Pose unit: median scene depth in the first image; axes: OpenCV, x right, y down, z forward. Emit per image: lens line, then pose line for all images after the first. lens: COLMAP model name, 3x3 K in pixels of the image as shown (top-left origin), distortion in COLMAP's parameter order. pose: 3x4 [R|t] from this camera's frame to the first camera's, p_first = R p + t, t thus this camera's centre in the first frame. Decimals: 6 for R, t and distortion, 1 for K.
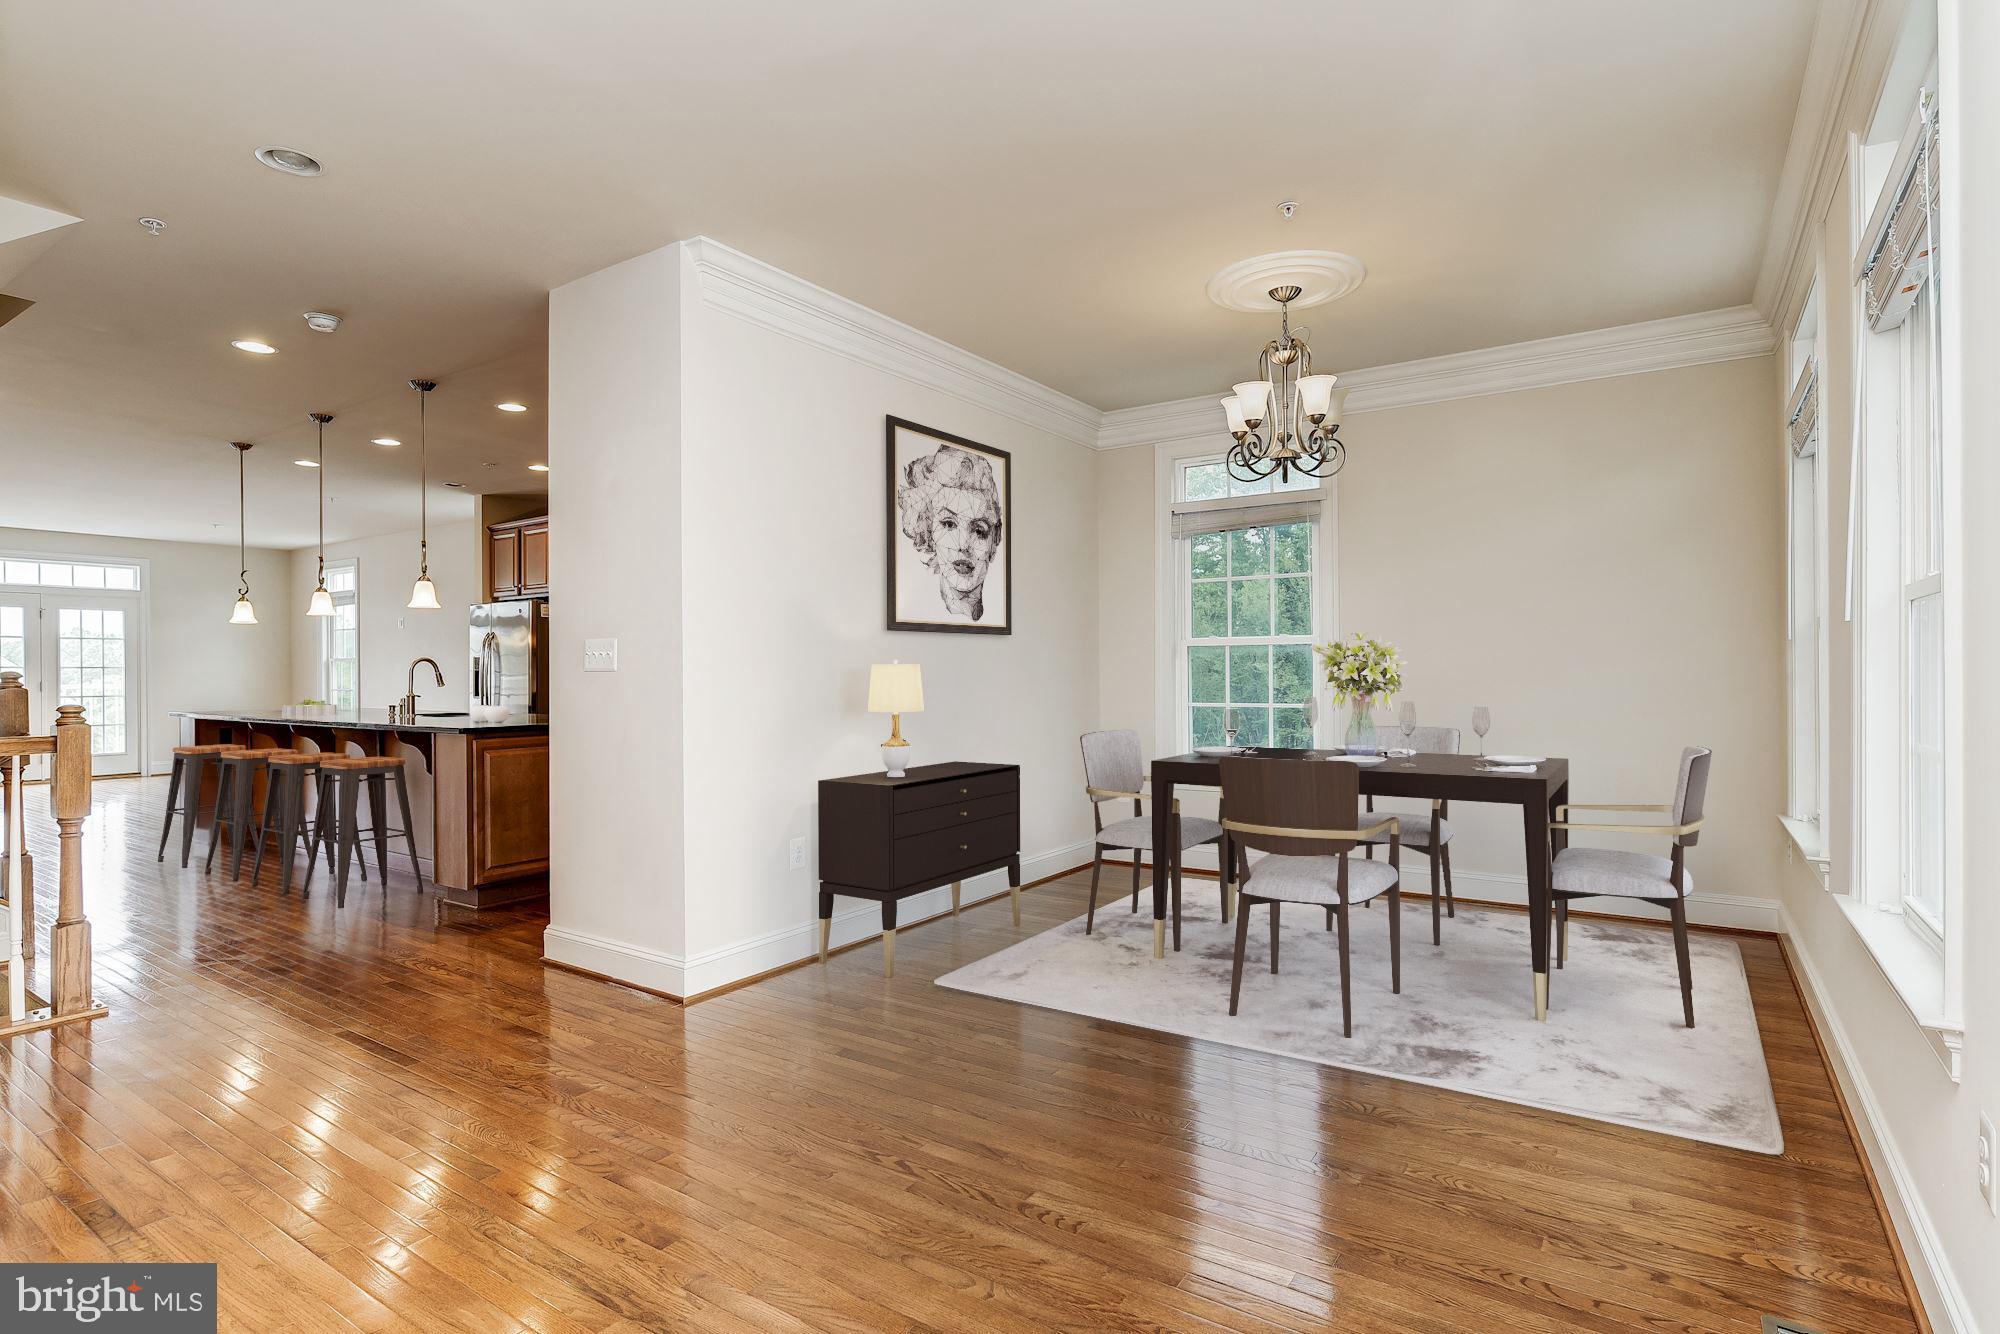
lens RADIAL K [[1011.7, 0, 999.4], [0, 1011.7, 666.0], [0, 0, 1]] dist [-0.010698, 0.008043]
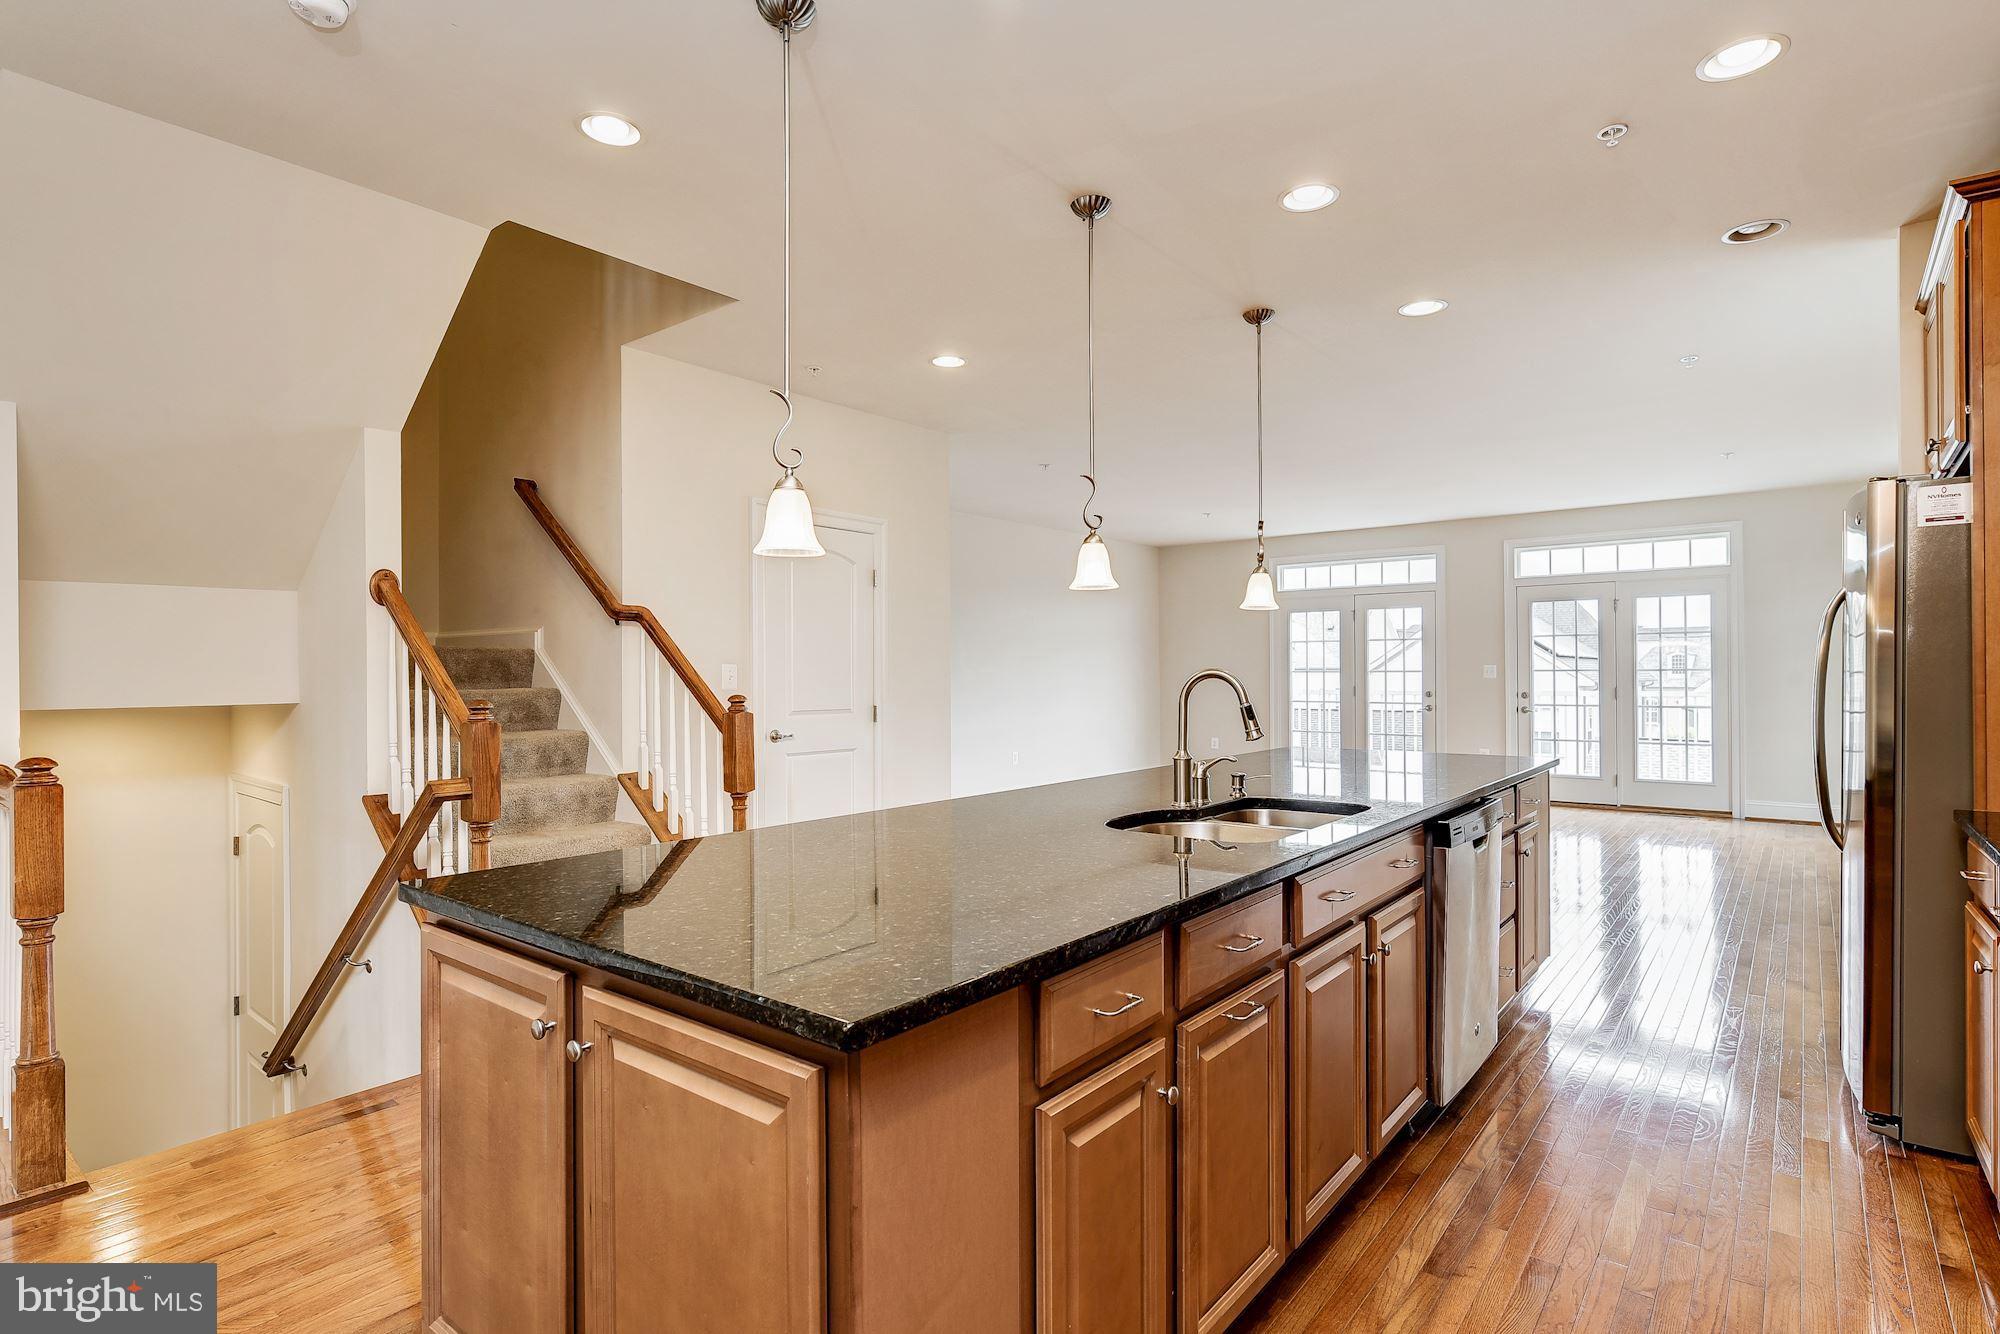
lens RADIAL K [[1011.7, 0, 1002.4], [0, 1011.7, 675.6], [0, 0, 1]] dist [-0.010698, 0.008043]
pose [[-0.071383, 0.007002, -0.997424, -0.083298], [0.012151, 0.999907, 0.006150, -0.005274], [0.997375, -0.011681, -0.071462, 0.531314]]
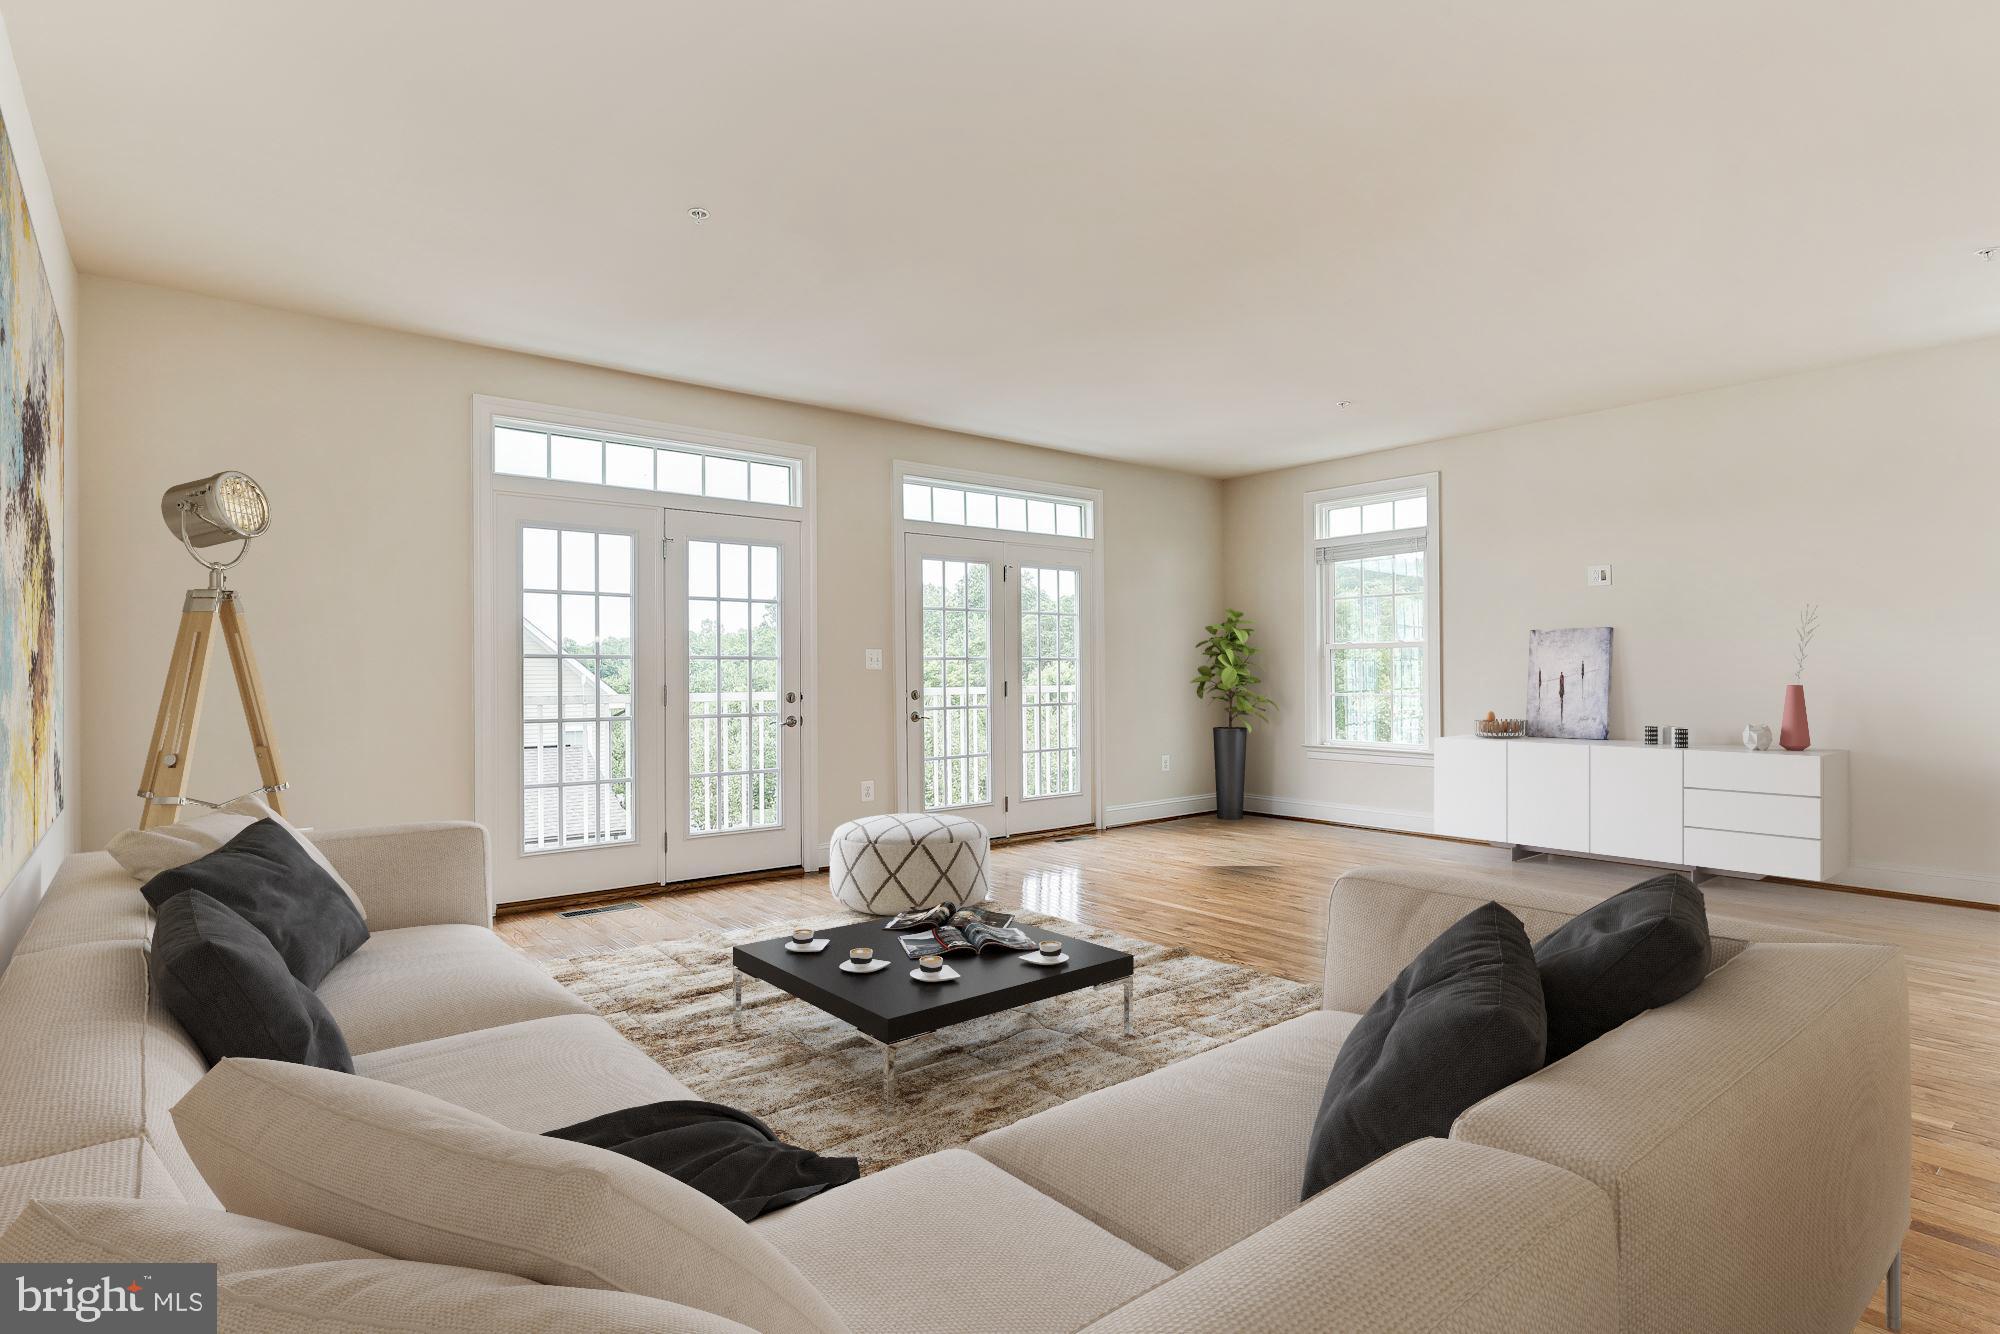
lens RADIAL K [[1011.7, 0, 998.9], [0, 1011.7, 671.3], [0, 0, 1]] dist [-0.010698, 0.008043]
pose [[0.961675, -0.004446, -0.274155, -0.744927], [0.005693, 0.999977, 0.003756, 0.006247], [0.274132, -0.005173, 0.961678, 0.375497]]
